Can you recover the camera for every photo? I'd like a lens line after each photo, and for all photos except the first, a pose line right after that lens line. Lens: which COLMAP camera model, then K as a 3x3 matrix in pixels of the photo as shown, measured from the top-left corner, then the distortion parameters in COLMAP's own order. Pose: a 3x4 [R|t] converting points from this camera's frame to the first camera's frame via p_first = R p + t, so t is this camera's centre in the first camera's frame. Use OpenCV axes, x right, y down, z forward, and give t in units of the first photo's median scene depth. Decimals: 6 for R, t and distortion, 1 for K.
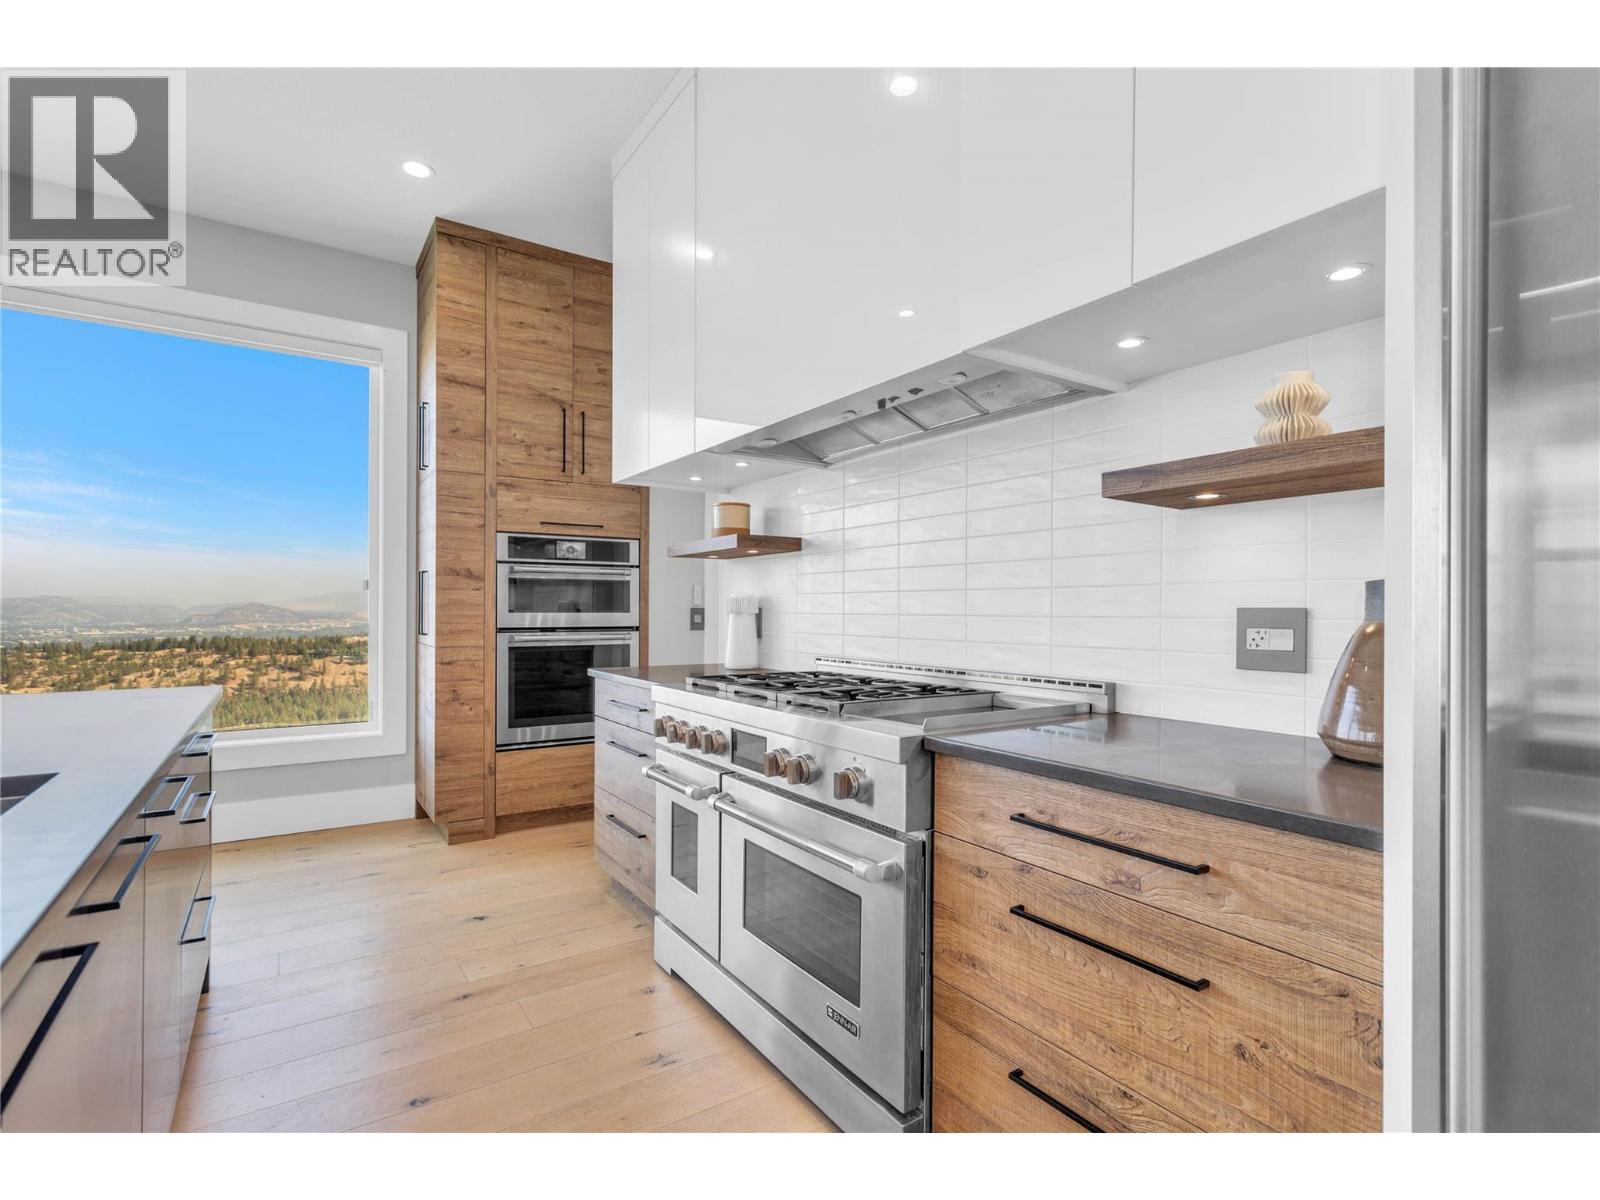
lens RADIAL K [[765.2, 0, 794.5], [0, 765.2, 610.4], [0, 0, 1]] dist [0.001297, 0.002185]
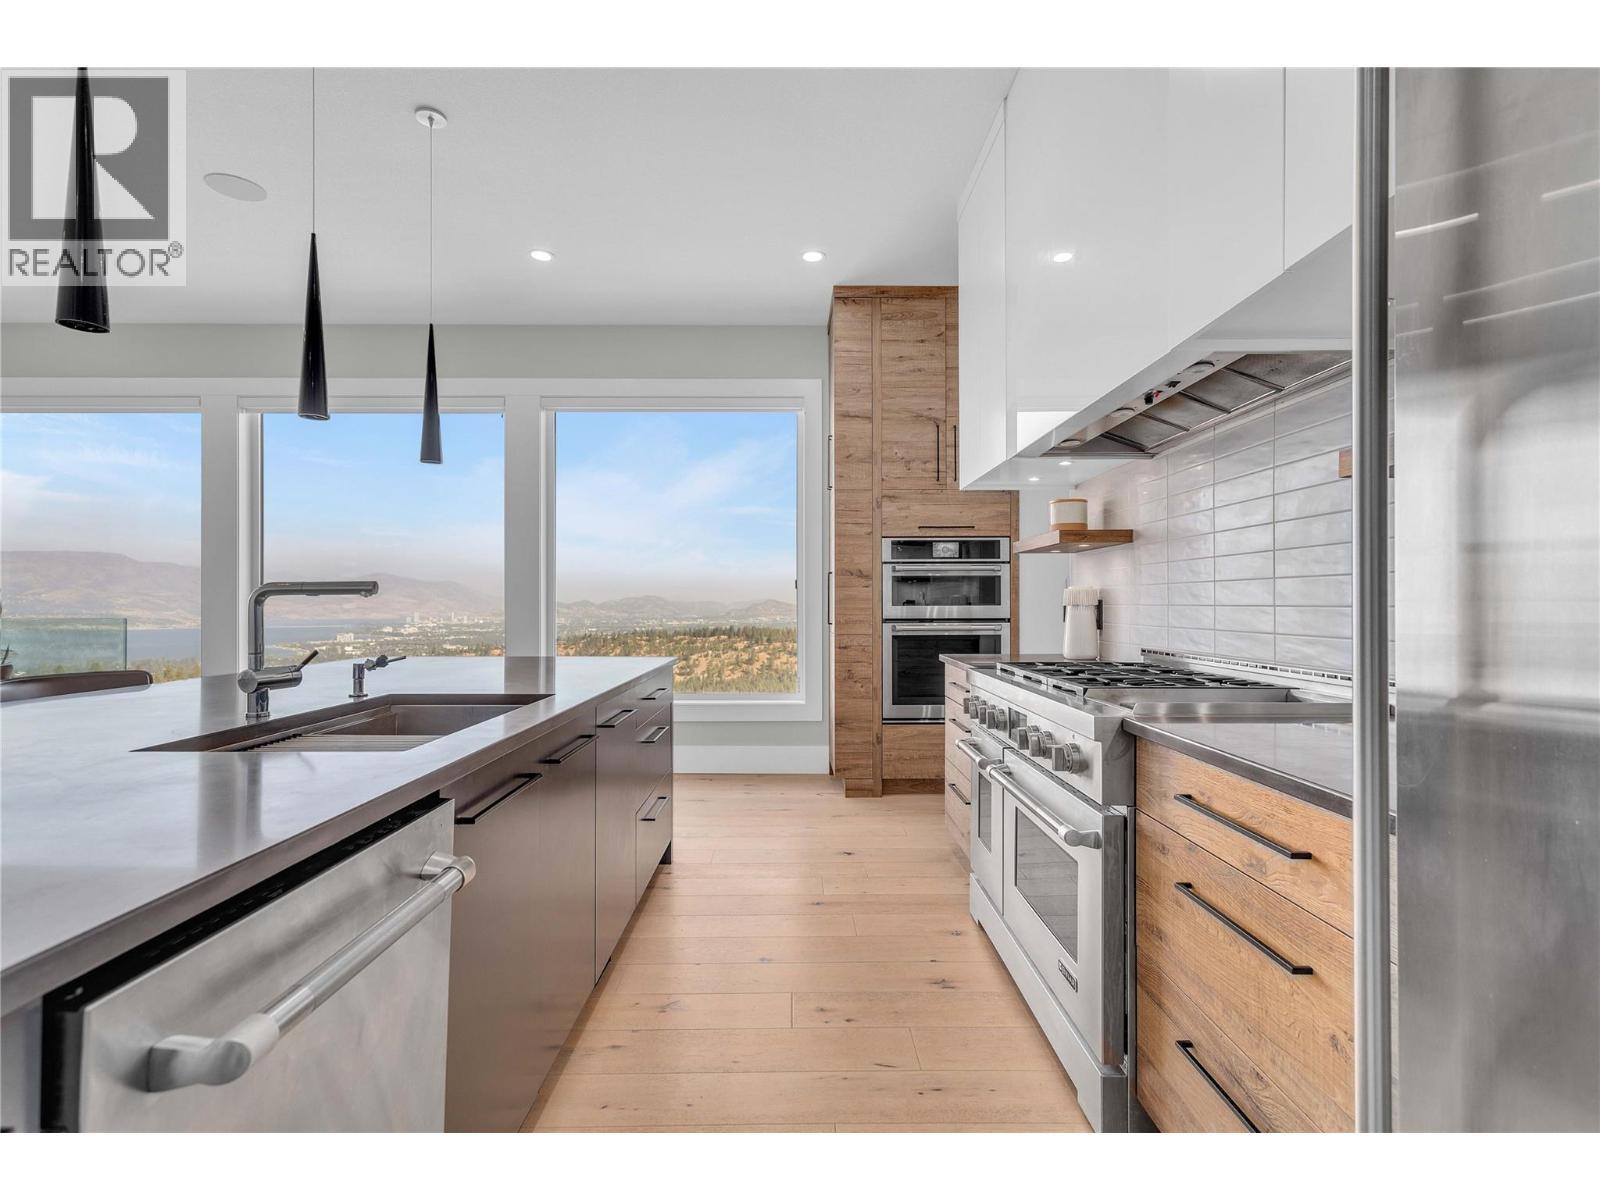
lens RADIAL K [[765.2, 0, 795.9], [0, 765.2, 595.0], [0, 0, 1]] dist [0.001297, 0.002185]
pose [[0.834708, -0.011640, -0.550569, 0.149803], [0.004818, 0.999893, -0.013835, 0.002115], [0.550671, 0.008896, 0.834675, -0.058358]]
